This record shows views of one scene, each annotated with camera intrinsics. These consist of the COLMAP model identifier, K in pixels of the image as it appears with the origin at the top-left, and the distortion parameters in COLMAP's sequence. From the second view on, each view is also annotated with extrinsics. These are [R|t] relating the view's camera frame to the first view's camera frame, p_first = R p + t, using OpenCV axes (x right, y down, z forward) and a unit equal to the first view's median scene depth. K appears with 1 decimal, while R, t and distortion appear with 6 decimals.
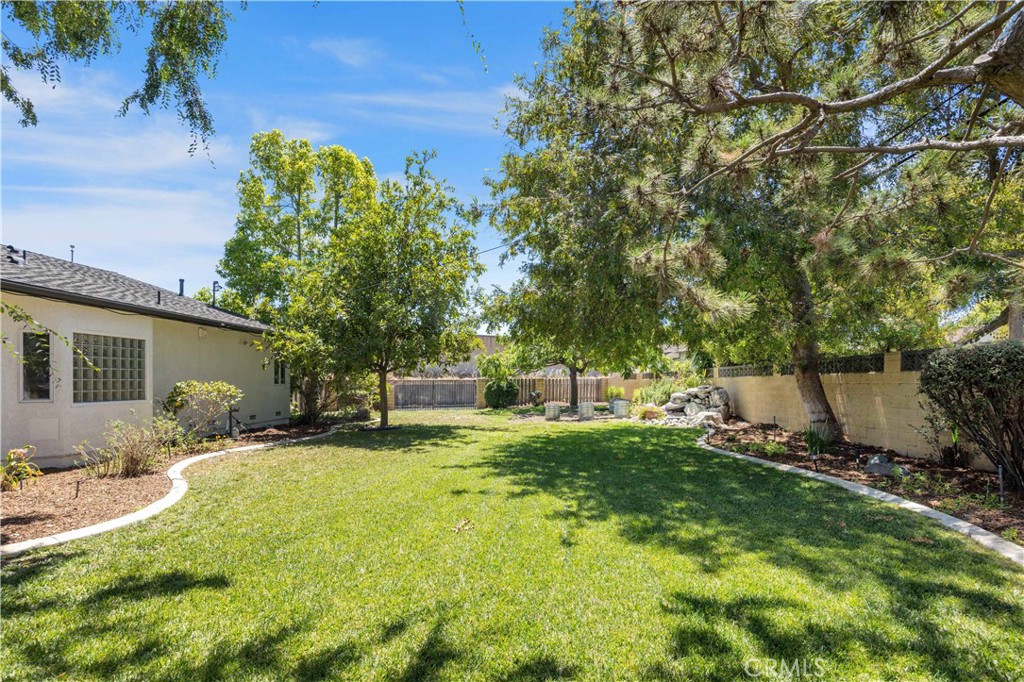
lens RADIAL K [[489.3, 0, 516.6], [0, 489.3, 378.0], [0, 0, 1]] dist [-0.014246, 0.000803]
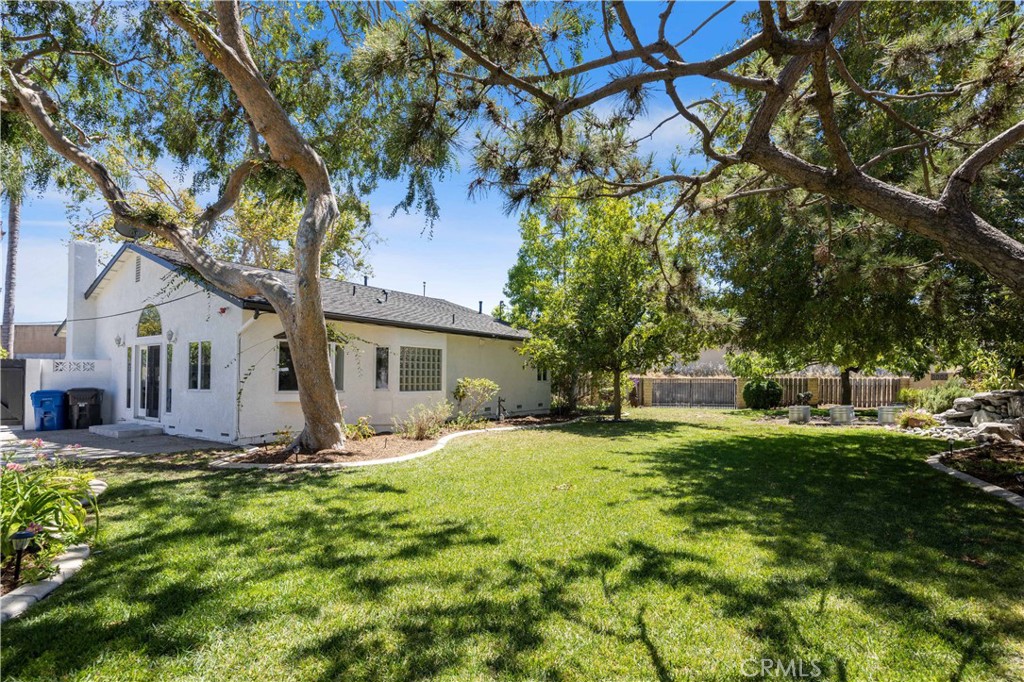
lens RADIAL K [[489.3, 0, 538.0], [0, 489.3, 381.6], [0, 0, 1]] dist [-0.014246, 0.000803]
pose [[0.848032, 0.012665, -0.529794, 0.215769], [-0.006800, 0.999892, 0.013019, -0.002887], [0.529902, -0.007438, 0.848026, -0.074582]]
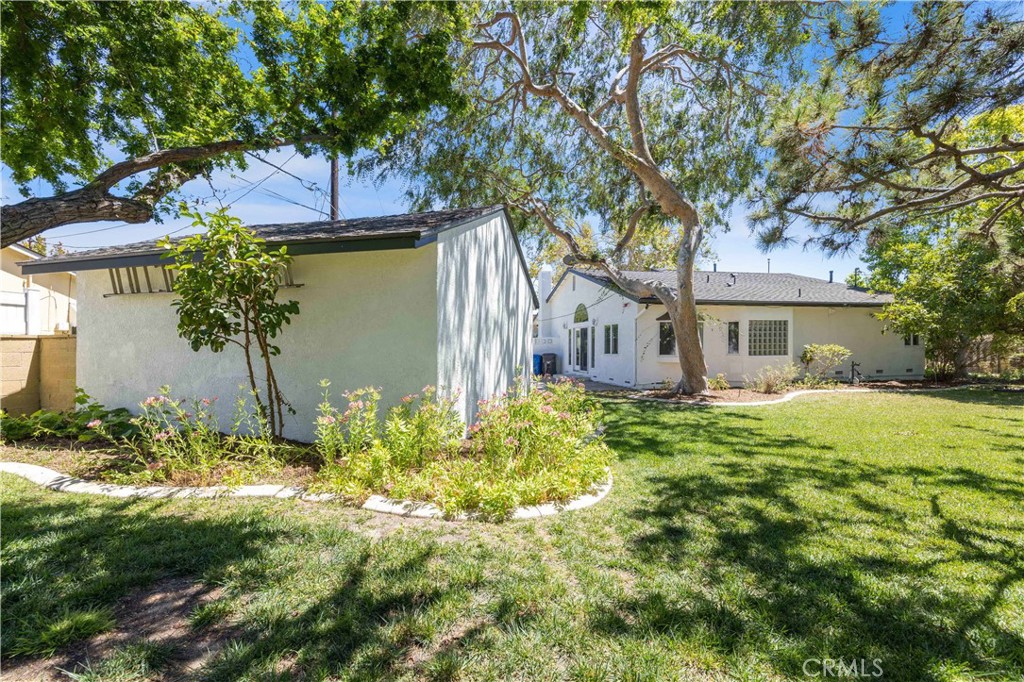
lens RADIAL K [[411.3, 0, 505.5], [0, 411.3, 349.2], [0, 0, 1]] dist [-0.002569, 0.000099]
pose [[0.213787, 0.008632, -0.976842, 0.372969], [0.013704, 0.999836, 0.011834, -0.006249], [0.976784, -0.015916, 0.213634, -0.241922]]
